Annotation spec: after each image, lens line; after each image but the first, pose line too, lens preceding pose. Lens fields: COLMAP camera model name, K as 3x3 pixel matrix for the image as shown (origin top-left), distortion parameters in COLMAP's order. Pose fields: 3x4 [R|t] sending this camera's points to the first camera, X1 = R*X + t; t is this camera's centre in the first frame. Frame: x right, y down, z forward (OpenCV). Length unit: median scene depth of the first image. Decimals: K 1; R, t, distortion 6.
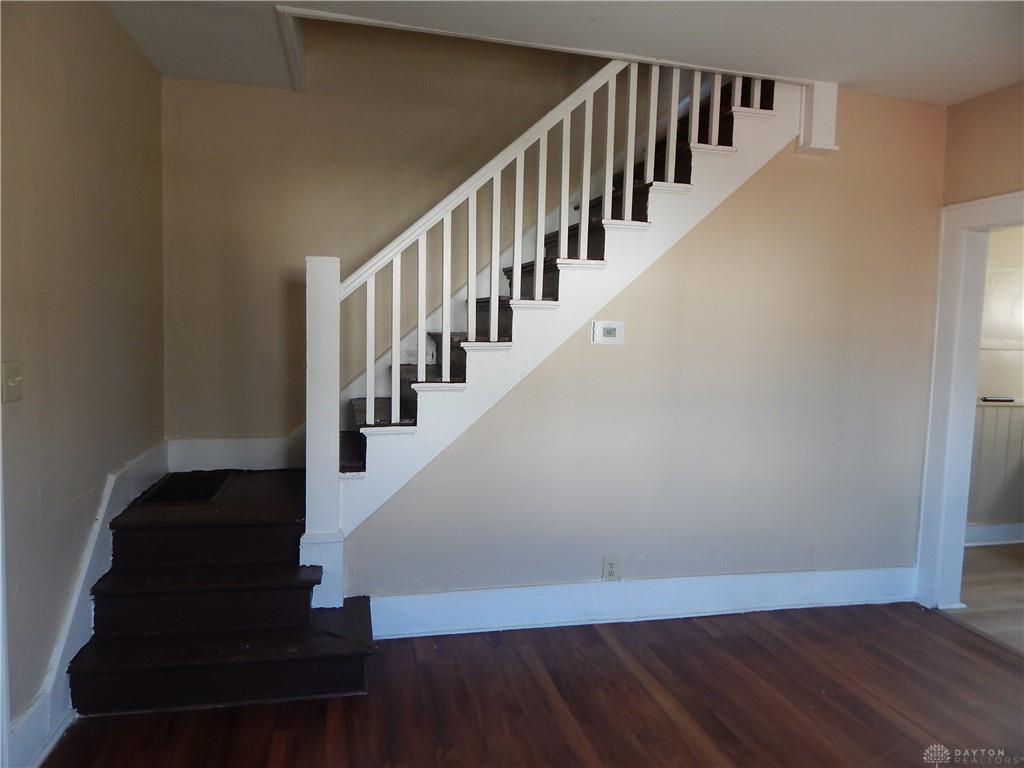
lens RADIAL K [[669.8, 0, 514.6], [0, 669.8, 372.0], [0, 0, 1]] dist [-0.002029, -0.001839]
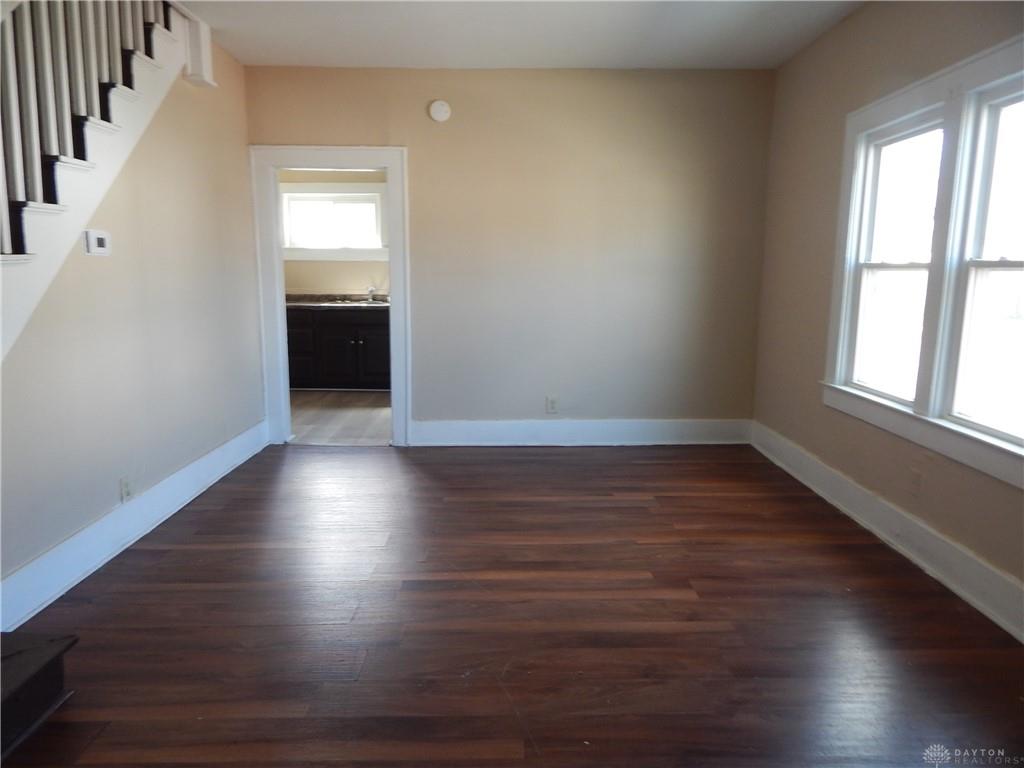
lens RADIAL K [[669.8, 0, 514.6], [0, 669.8, 372.0], [0, 0, 1]] dist [-0.002029, -0.001839]
pose [[0.229356, -0.186381, 0.955331, -0.625248], [0.068239, 0.982159, 0.175232, -0.006048], [-0.970948, 0.025001, 0.237982, 0.213713]]
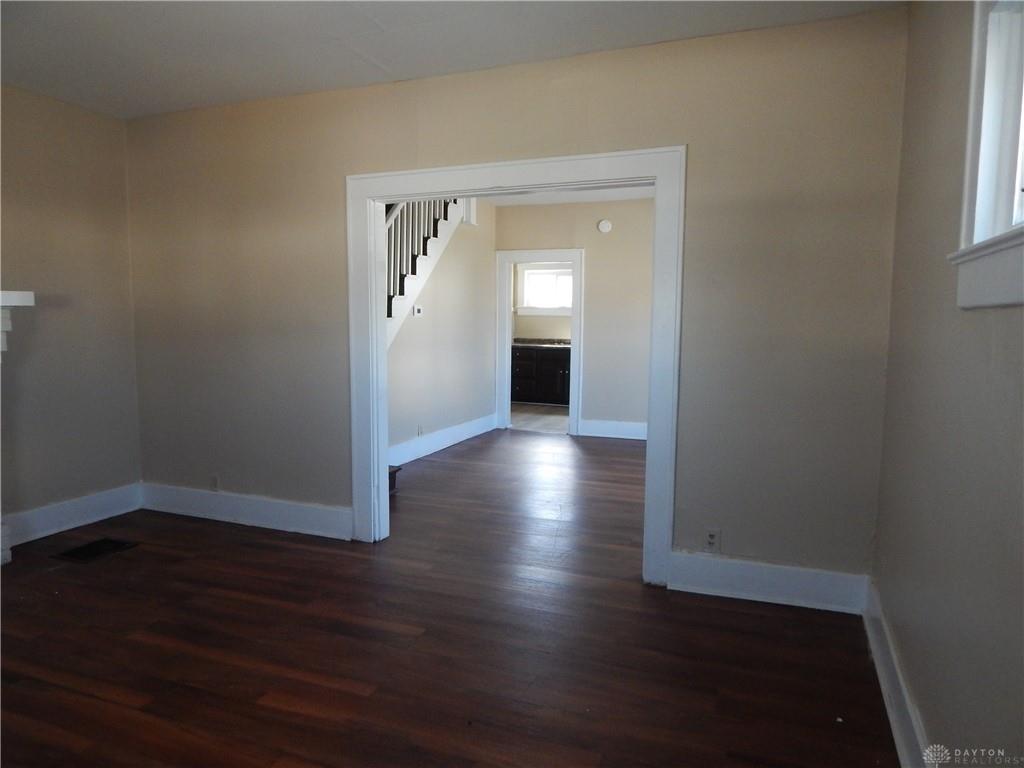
lens RADIAL K [[674.8, 0, 510.3], [0, 674.8, 370.8], [0, 0, 1]] dist [-0.005462, -0.005178]
pose [[0.589259, -0.099753, 0.801763, -1.285817], [0.066656, 0.994968, 0.074802, -0.013507], [-0.805190, 0.009365, 0.592943, -0.403773]]
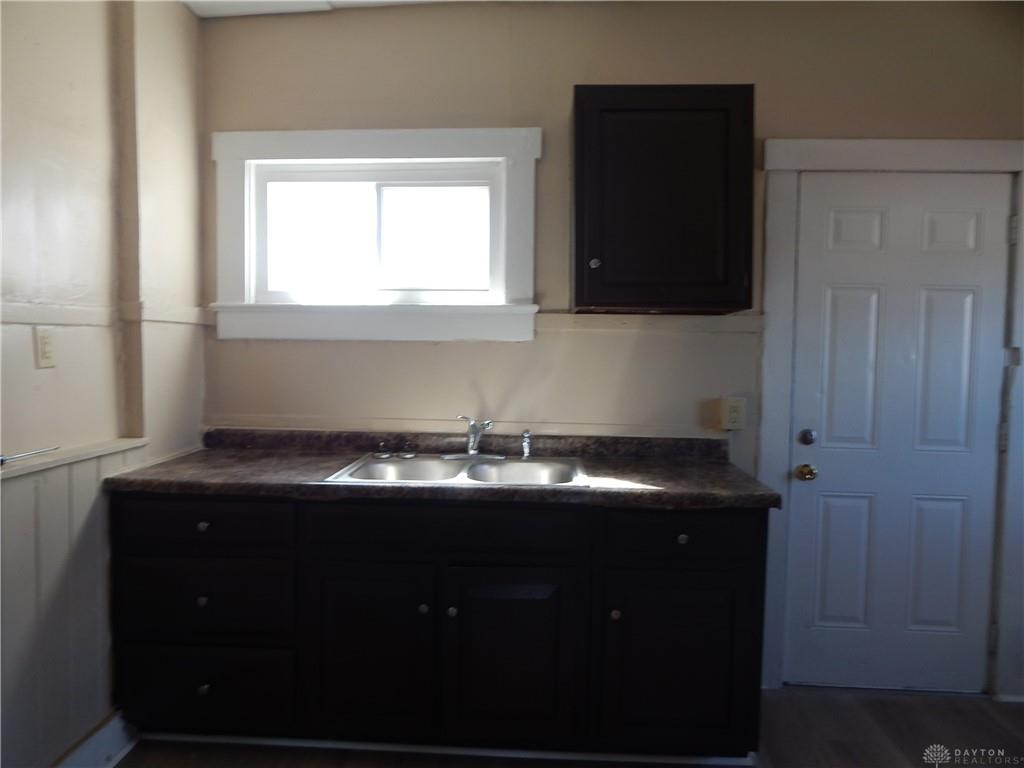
lens RADIAL K [[669.8, 0, 514.6], [0, 669.8, 372.0], [0, 0, 1]] dist [-0.002029, -0.001839]
pose [[0.280601, -0.068364, 0.957387, 0.678429], [0.064293, 0.996559, 0.052318, -0.012694], [-0.957669, 0.046873, 0.284031, 0.913840]]
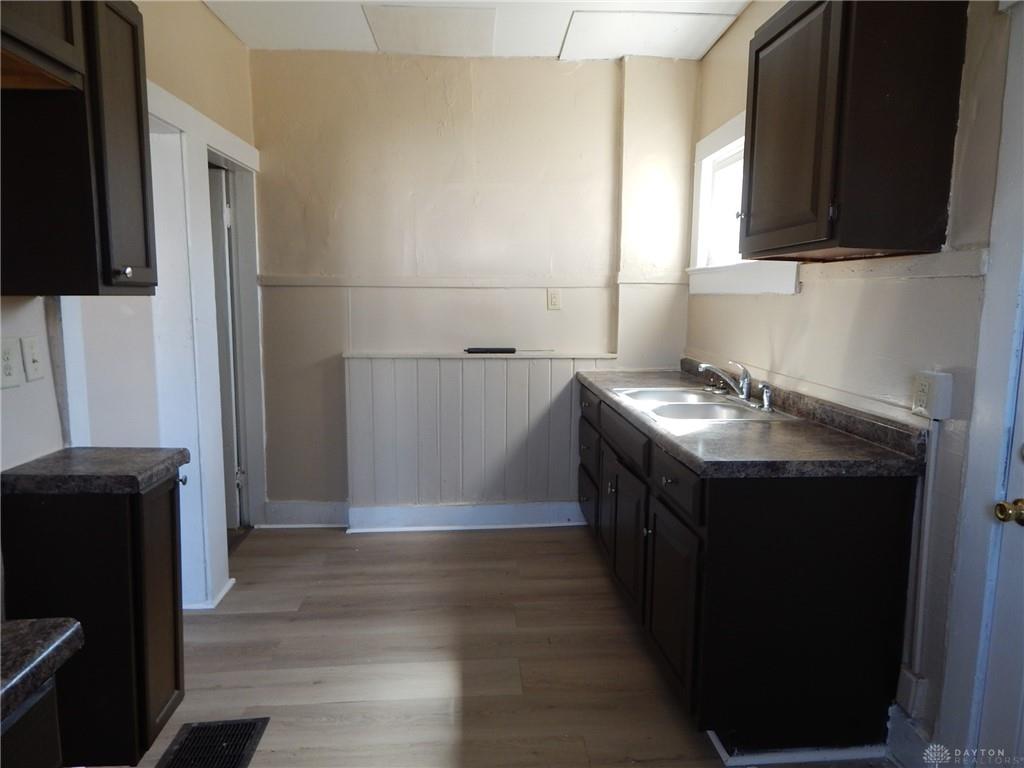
lens RADIAL K [[669.8, 0, 514.6], [0, 669.8, 372.0], [0, 0, 1]] dist [-0.002029, -0.001839]
pose [[0.986927, -0.013534, -0.160598, 1.239019], [0.020865, 0.998812, 0.044046, 0.041847], [0.159811, -0.046821, 0.986037, 0.318993]]
